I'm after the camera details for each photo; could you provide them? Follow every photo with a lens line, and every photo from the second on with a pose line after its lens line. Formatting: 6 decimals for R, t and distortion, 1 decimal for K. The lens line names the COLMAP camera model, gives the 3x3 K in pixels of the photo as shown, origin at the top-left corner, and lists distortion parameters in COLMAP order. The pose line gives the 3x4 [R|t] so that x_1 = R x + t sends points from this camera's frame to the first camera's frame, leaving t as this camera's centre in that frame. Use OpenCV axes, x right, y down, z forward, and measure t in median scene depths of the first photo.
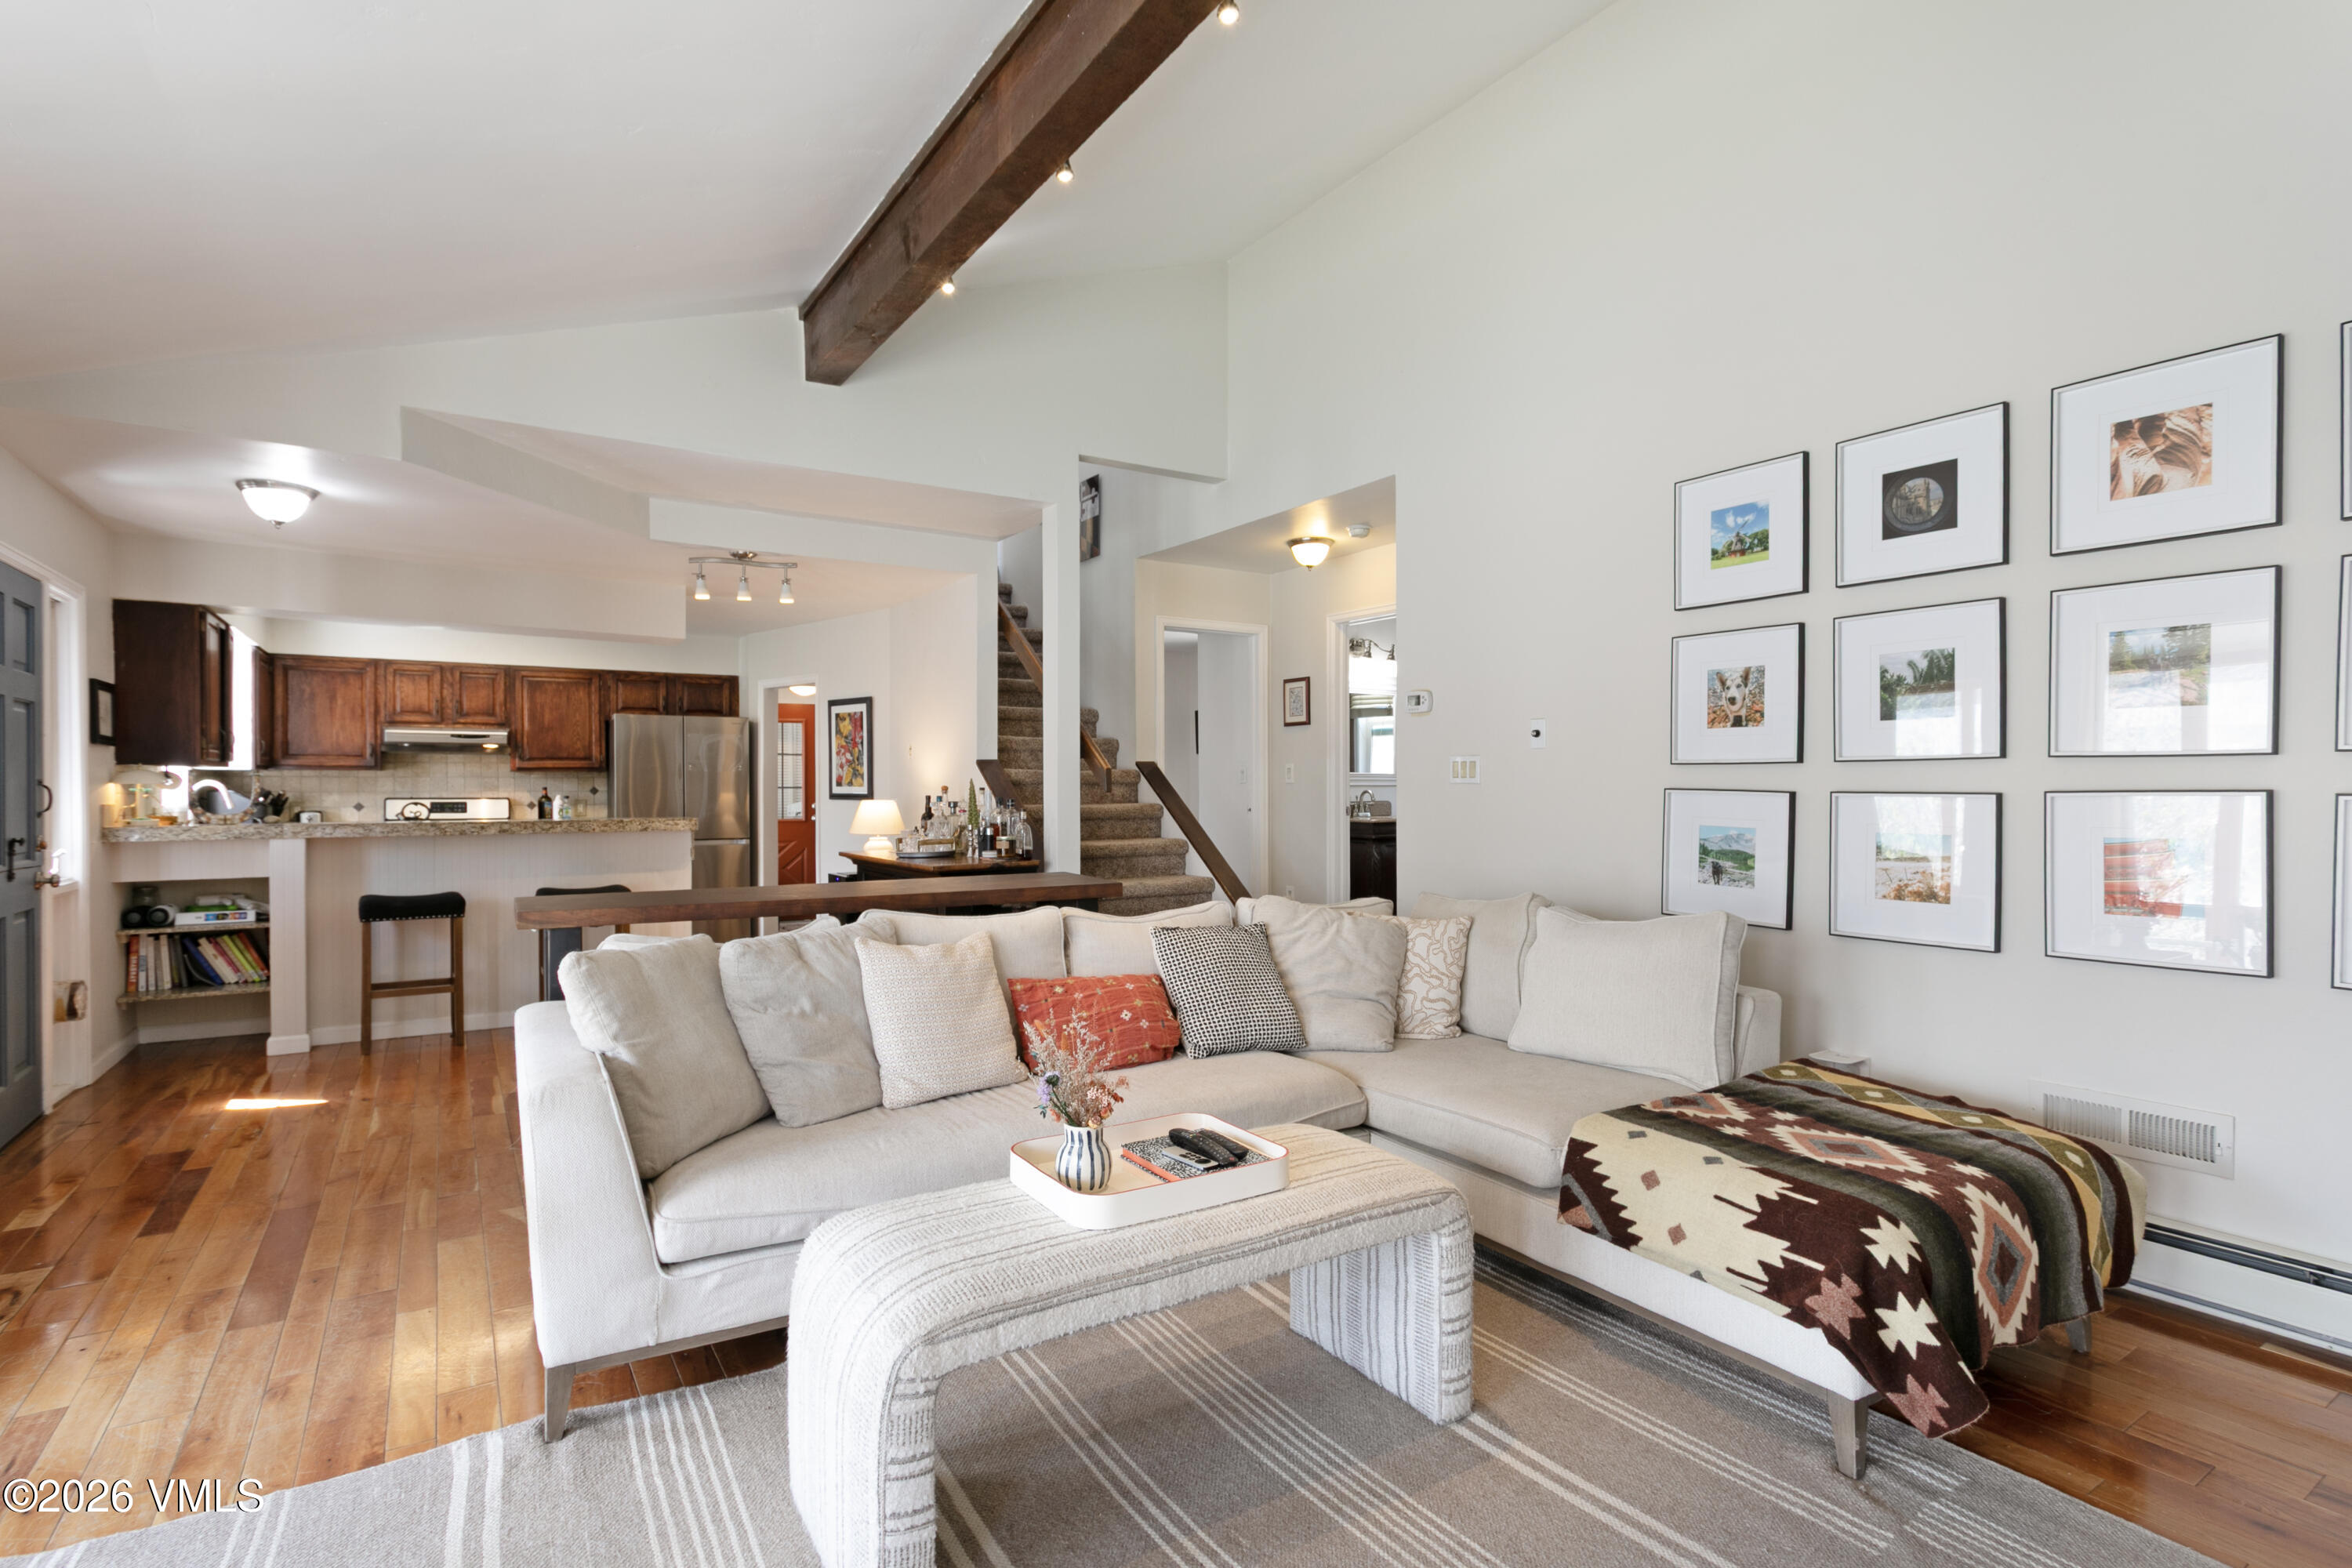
lens RADIAL K [[1122.4, 0, 1173.8], [0, 1122.4, 793.4], [0, 0, 1]] dist [-0.001817, -0.000336]
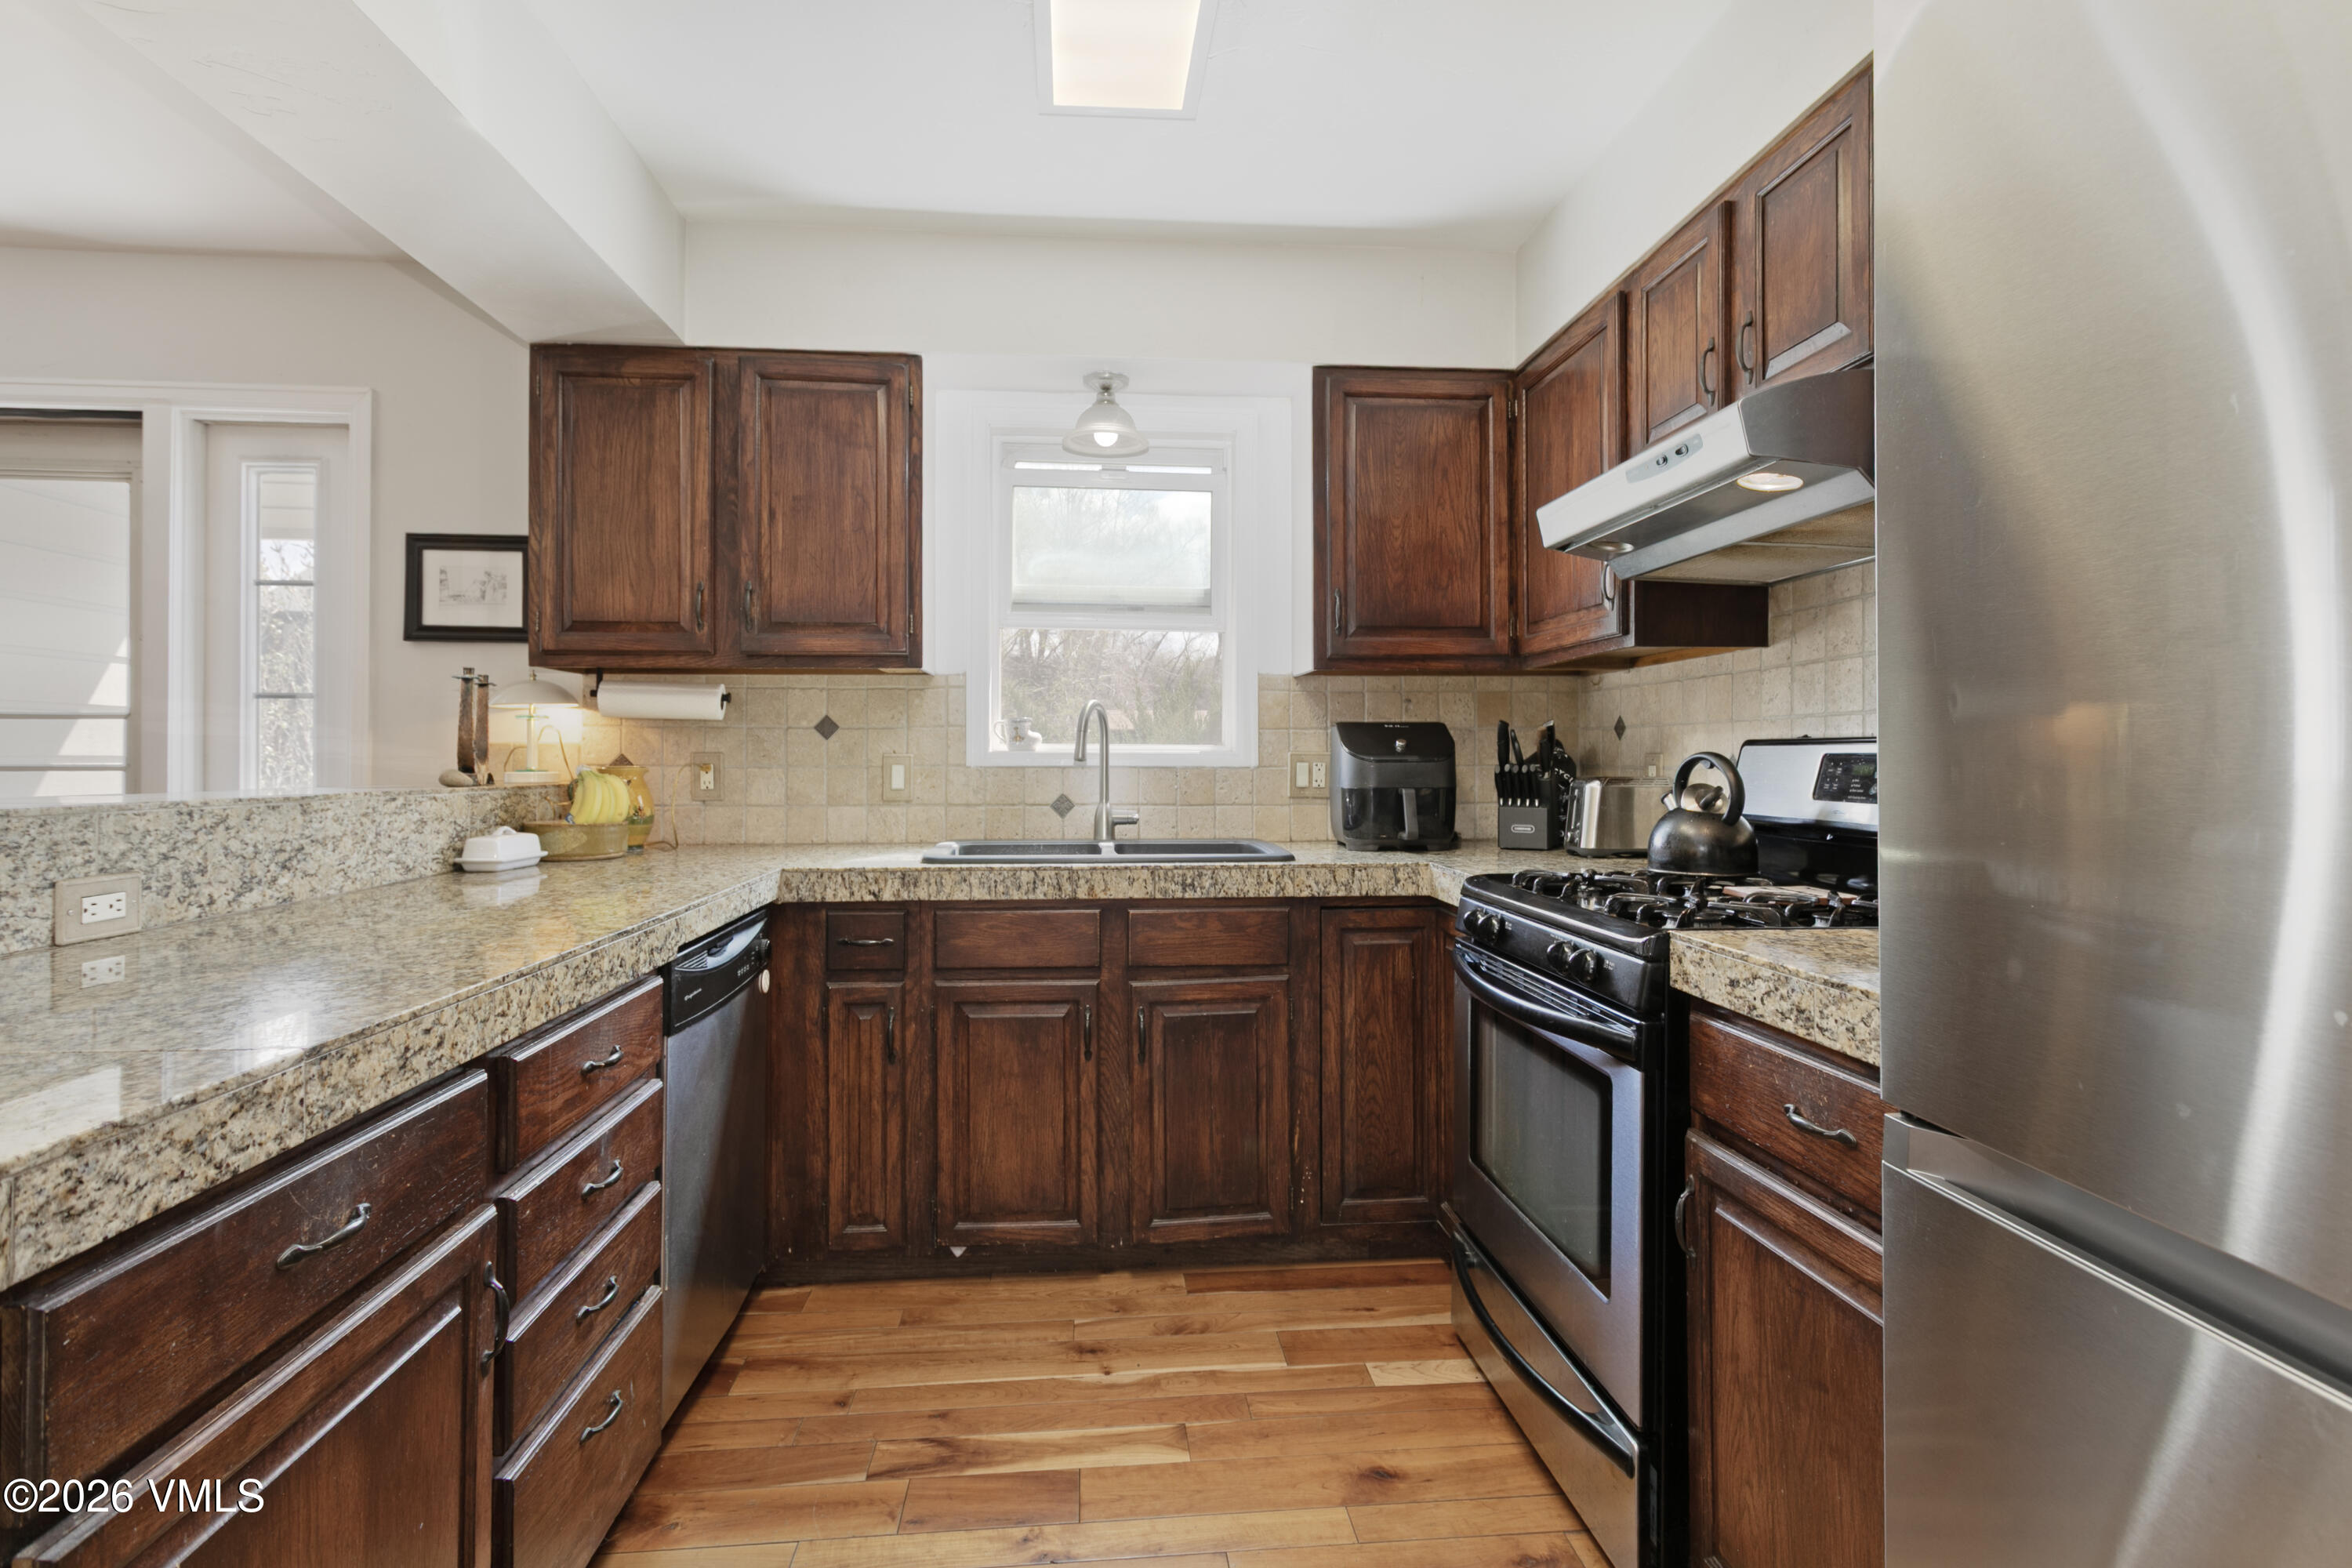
lens RADIAL K [[1163.9, 0, 1168.4], [0, 1163.9, 744.5], [0, 0, 1]] dist [0.002749, 0.000873]
pose [[-0.470876, -0.011673, -0.882122, -0.373317], [-0.006223, 0.999932, -0.009910, 0.009389], [0.882177, 0.000824, -0.470916, 1.020829]]
